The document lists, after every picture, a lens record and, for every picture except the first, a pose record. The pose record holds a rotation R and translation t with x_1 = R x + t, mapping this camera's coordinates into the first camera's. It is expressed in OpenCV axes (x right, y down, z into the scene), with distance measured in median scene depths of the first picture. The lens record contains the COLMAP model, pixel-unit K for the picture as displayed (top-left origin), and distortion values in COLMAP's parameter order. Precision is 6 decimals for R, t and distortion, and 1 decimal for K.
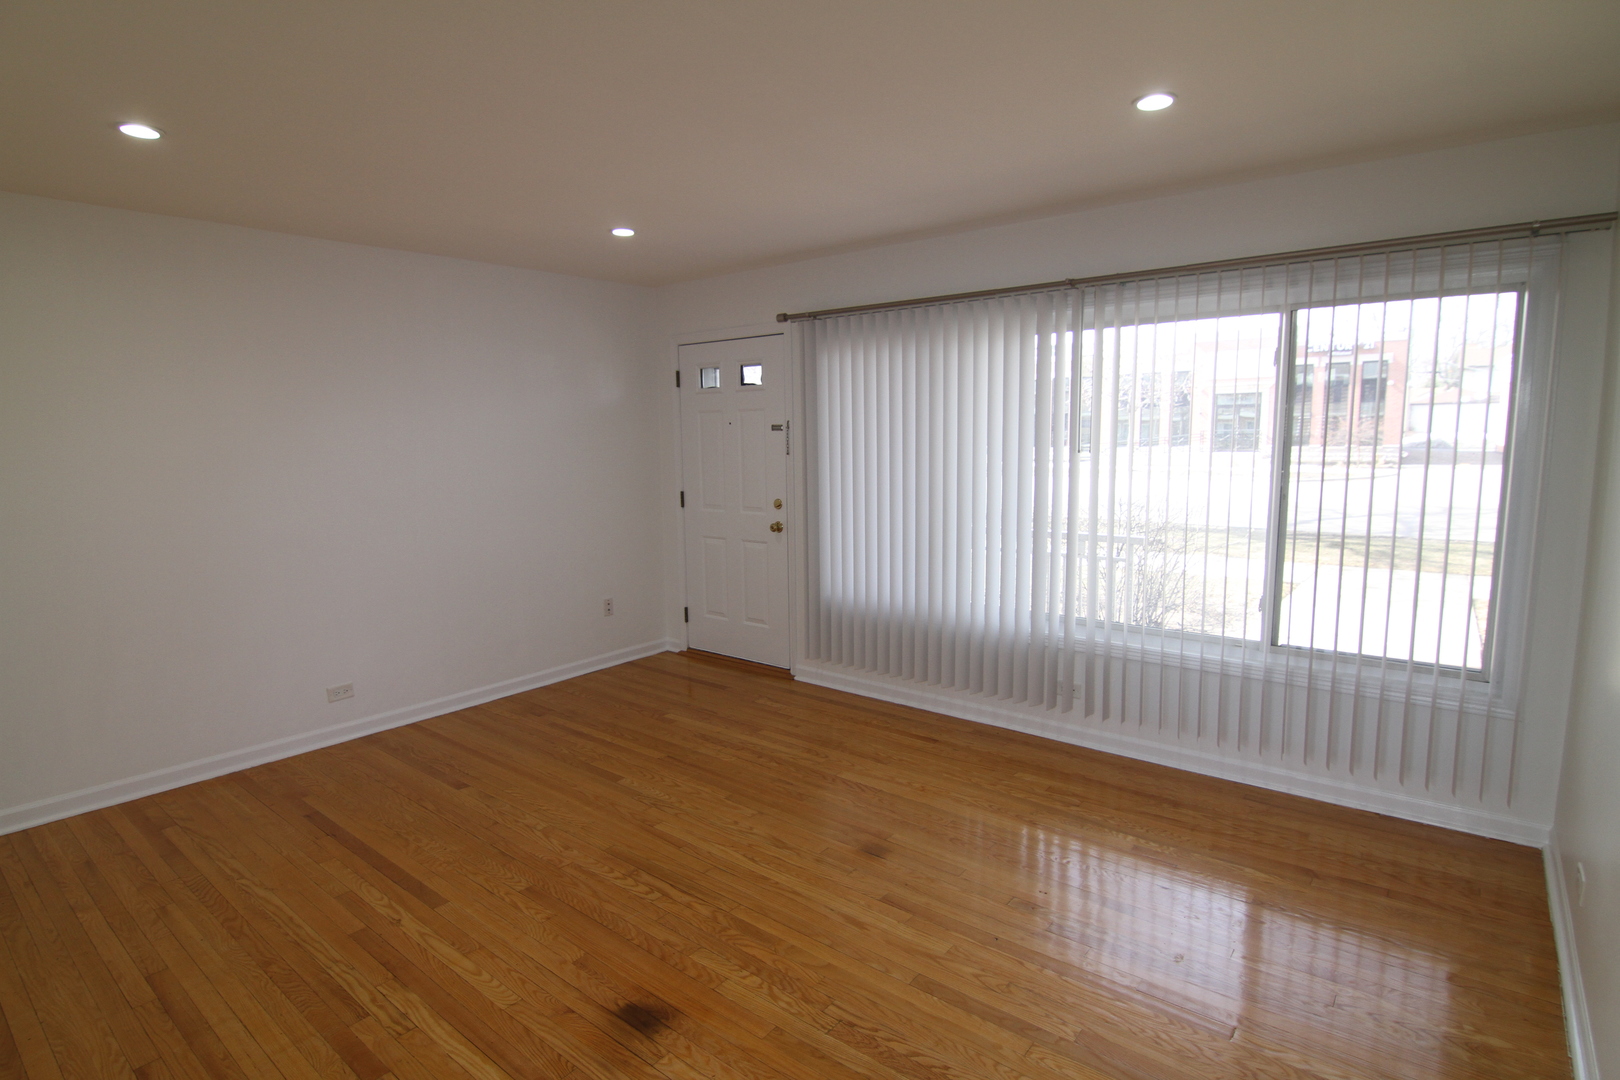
lens RADIAL K [[832.4, 0, 808.4], [0, 832.4, 538.7], [0, 0, 1]] dist [-0.005650, -0.001099]
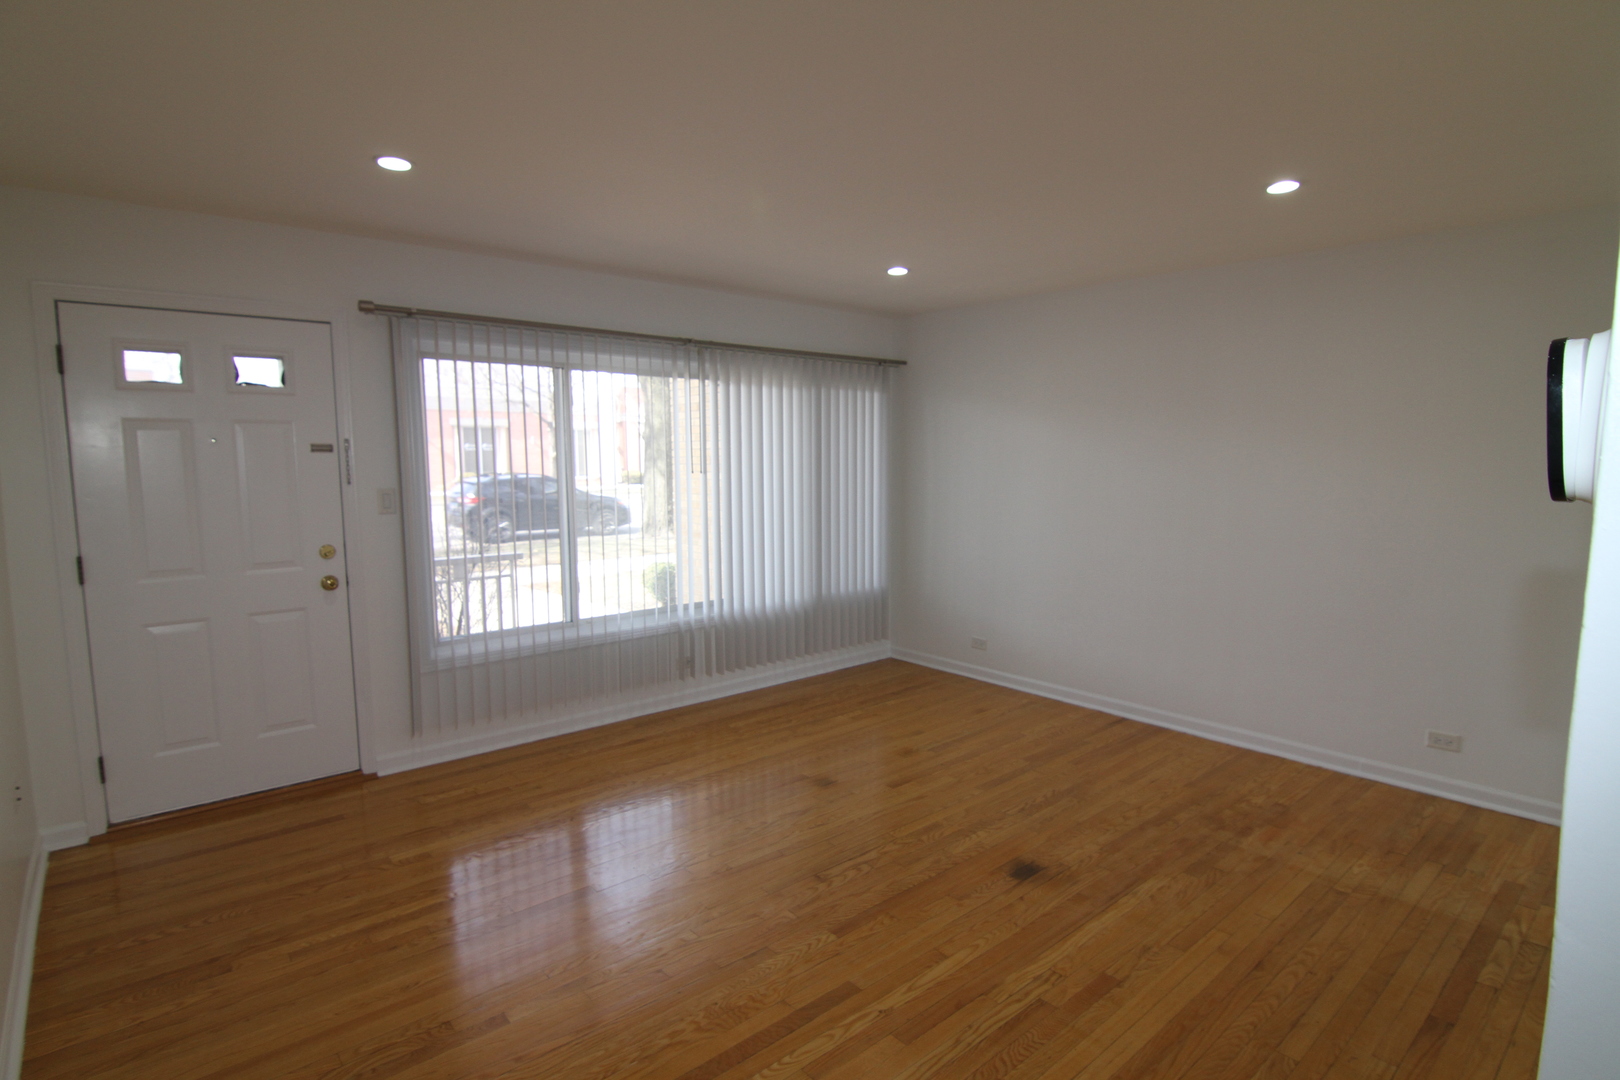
lens RADIAL K [[832.4, 0, 809.6], [0, 832.4, 536.7], [0, 0, 1]] dist [-0.005650, -0.001099]
pose [[0.167908, -0.078779, 0.982650, -0.757181], [0.127161, 0.990205, 0.057657, -0.047661], [-0.977567, 0.115274, 0.176281, 0.501089]]
